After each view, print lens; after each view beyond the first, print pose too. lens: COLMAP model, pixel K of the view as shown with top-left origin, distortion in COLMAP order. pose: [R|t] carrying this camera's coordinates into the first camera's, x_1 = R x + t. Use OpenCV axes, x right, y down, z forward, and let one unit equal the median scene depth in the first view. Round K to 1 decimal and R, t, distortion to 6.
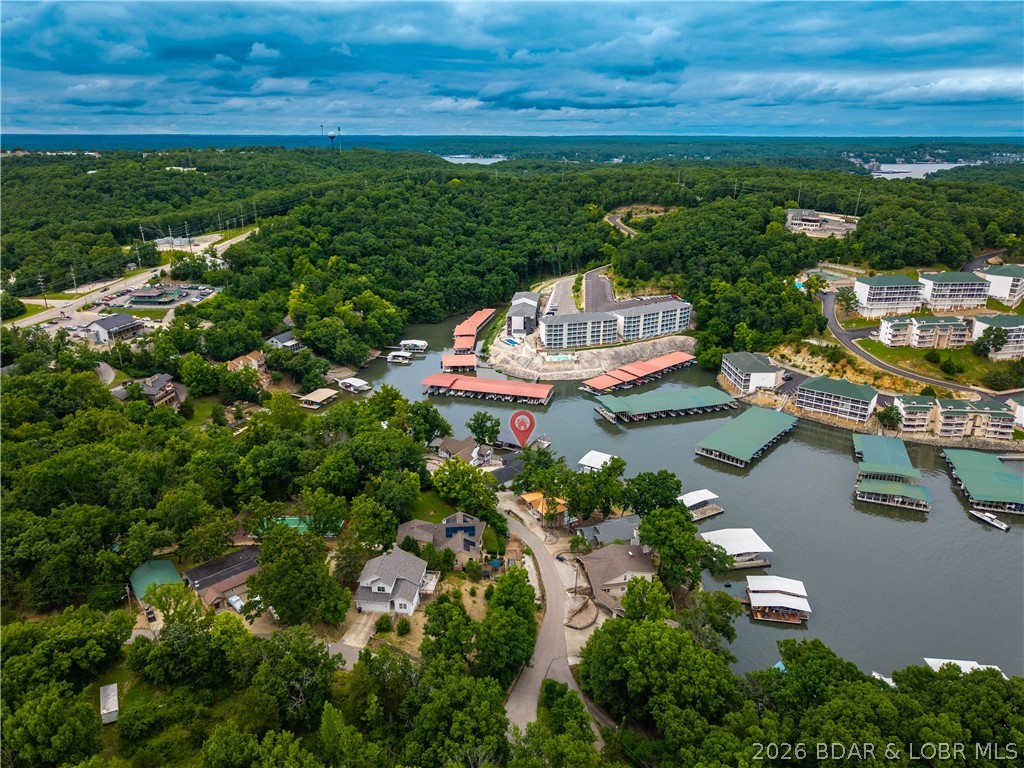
lens RADIAL K [[687.7, 0, 513.2], [0, 687.7, 384.7], [0, 0, 1]] dist [0.007386, -0.003544]
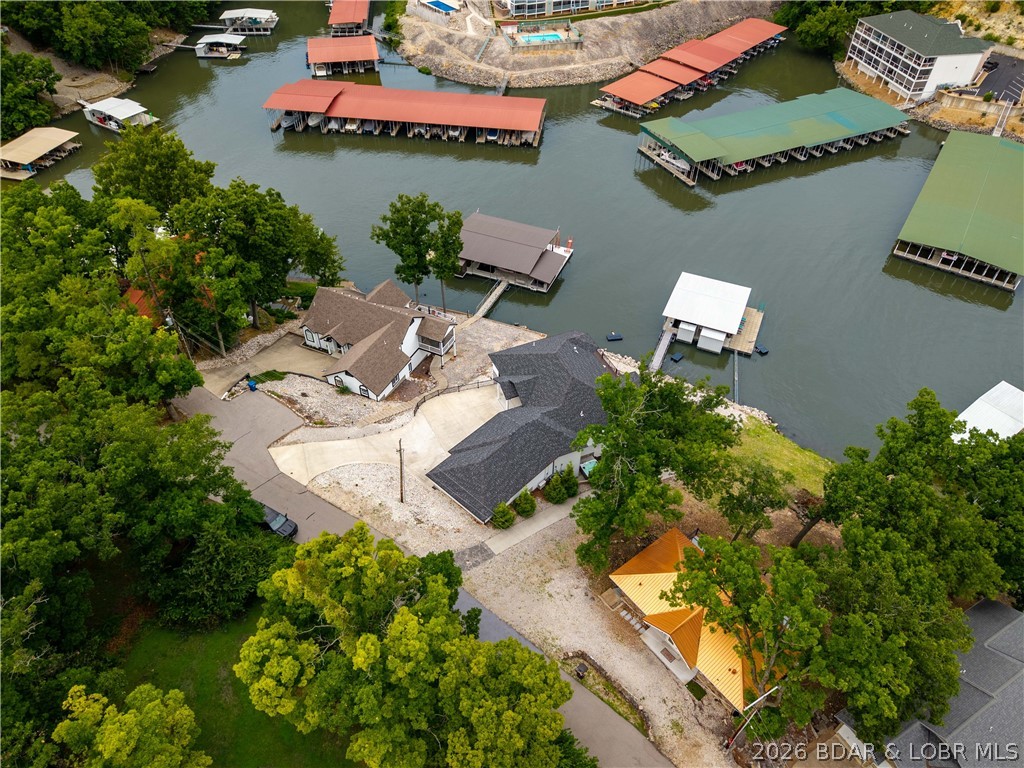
lens RADIAL K [[687.7, 0, 512.9], [0, 687.7, 386.3], [0, 0, 1]] dist [0.007386, -0.003544]
pose [[0.991415, -0.083258, 0.100814, -0.027311], [0.035220, 0.912605, 0.407322, -0.011865], [-0.125916, -0.400275, 0.907703, 0.444144]]
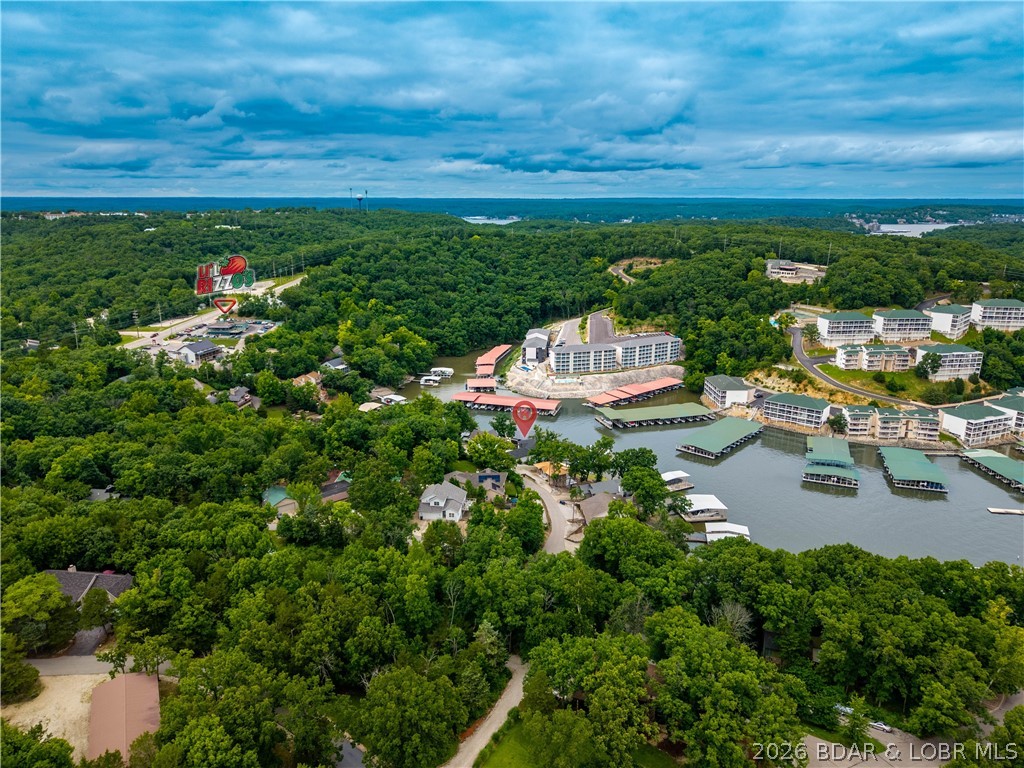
lens RADIAL K [[687.7, 0, 510.0], [0, 687.7, 387.0], [0, 0, 1]] dist [0.007386, -0.003544]
pose [[0.999717, 0.005459, -0.023154, -0.002454], [-0.007272, 0.996853, -0.078941, 0.066474], [0.022650, 0.079087, 0.996610, -0.179630]]
